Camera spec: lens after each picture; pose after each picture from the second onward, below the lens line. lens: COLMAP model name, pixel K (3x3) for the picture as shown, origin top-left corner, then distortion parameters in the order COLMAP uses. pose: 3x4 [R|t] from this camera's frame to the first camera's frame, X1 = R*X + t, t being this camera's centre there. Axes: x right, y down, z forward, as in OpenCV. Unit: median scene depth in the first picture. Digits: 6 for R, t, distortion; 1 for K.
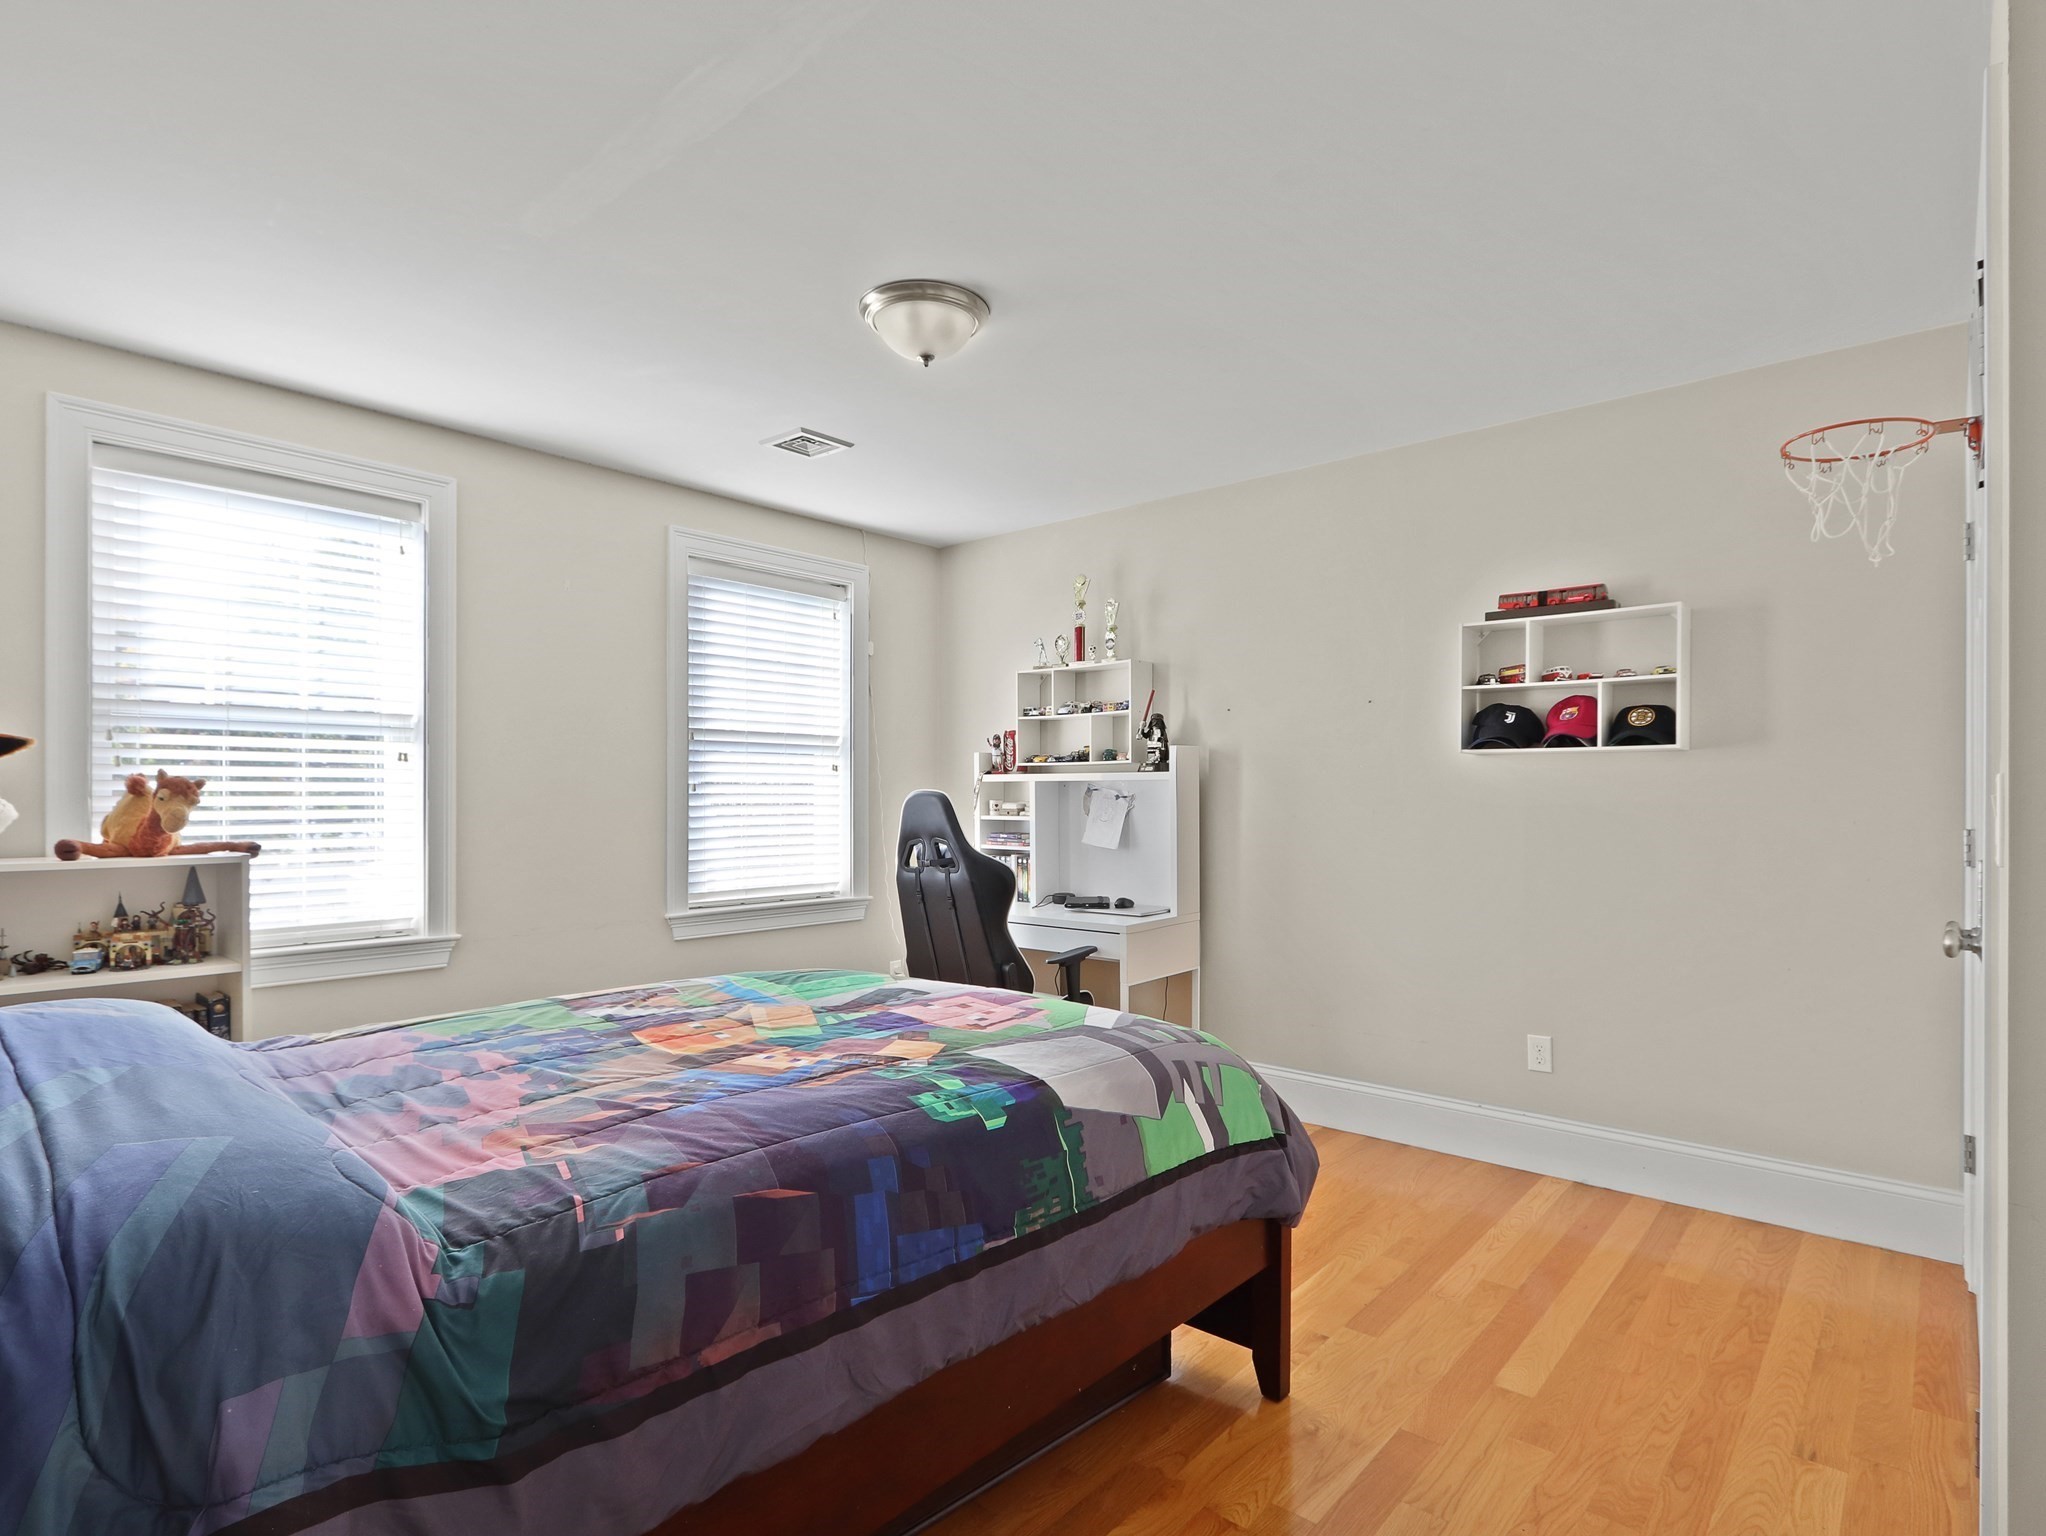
lens RADIAL K [[1068.0, 0, 1017.3], [0, 1068.0, 783.1], [0, 0, 1]] dist [-0.001190, -0.000712]
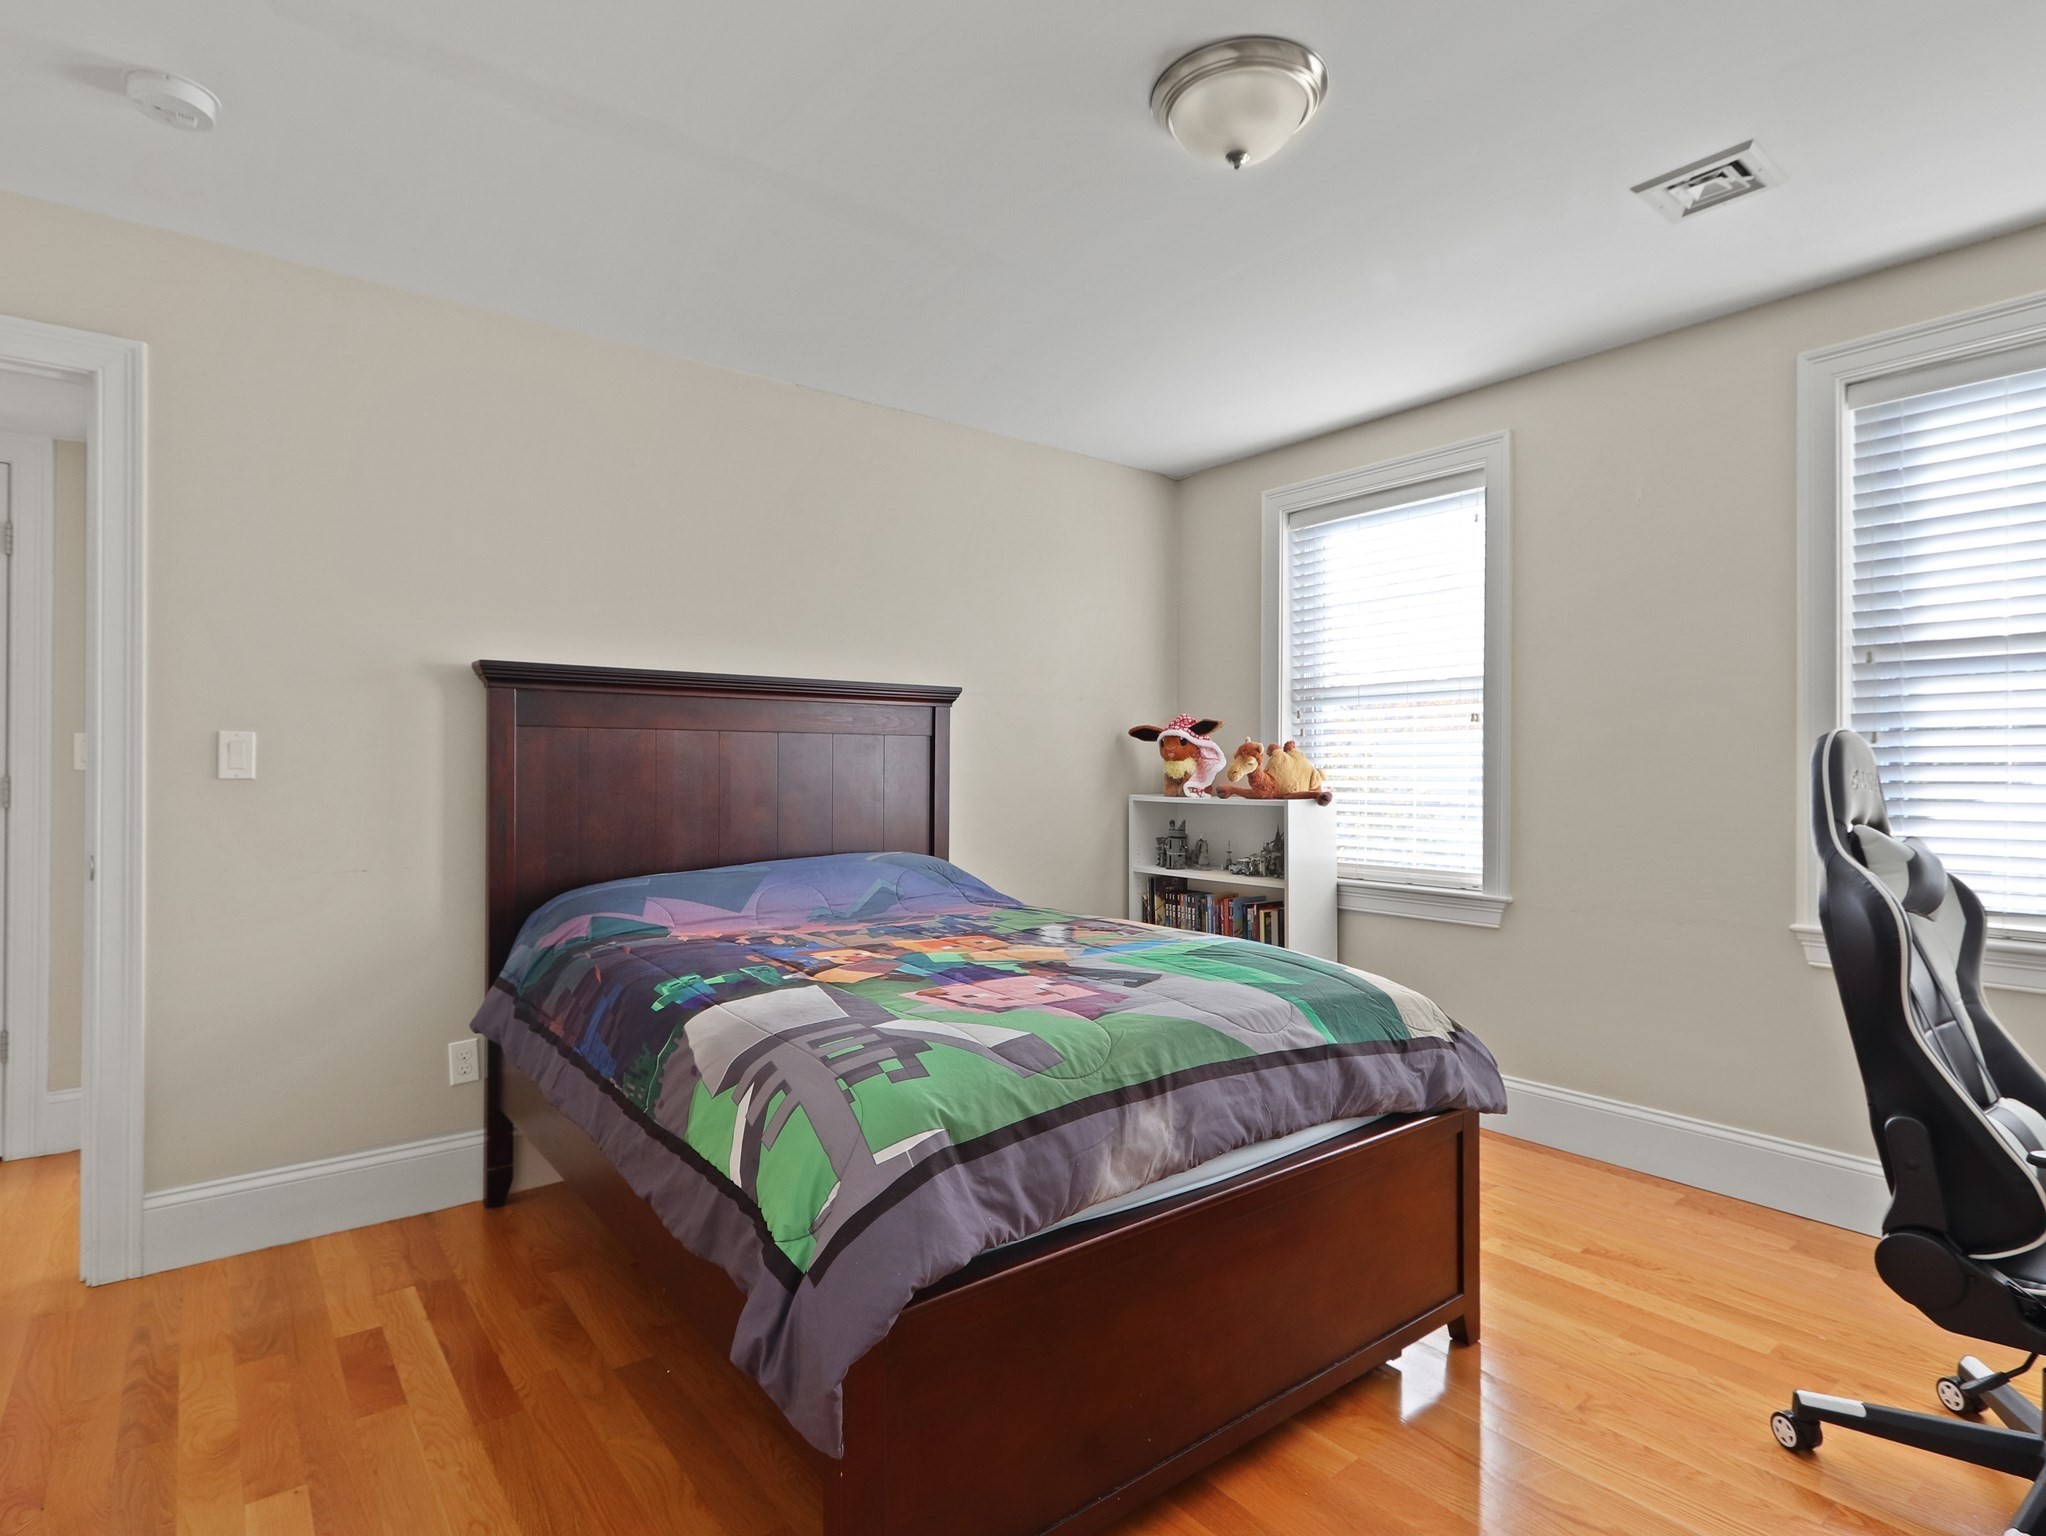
lens RADIAL K [[1068.0, 0, 1017.3], [0, 1068.0, 783.1], [0, 0, 1]] dist [-0.001190, -0.000712]
pose [[-0.188645, 0.015553, -0.981922, 0.524521], [0.013505, 0.999821, 0.013242, 0.019404], [0.981953, -0.010763, -0.188821, 0.765111]]
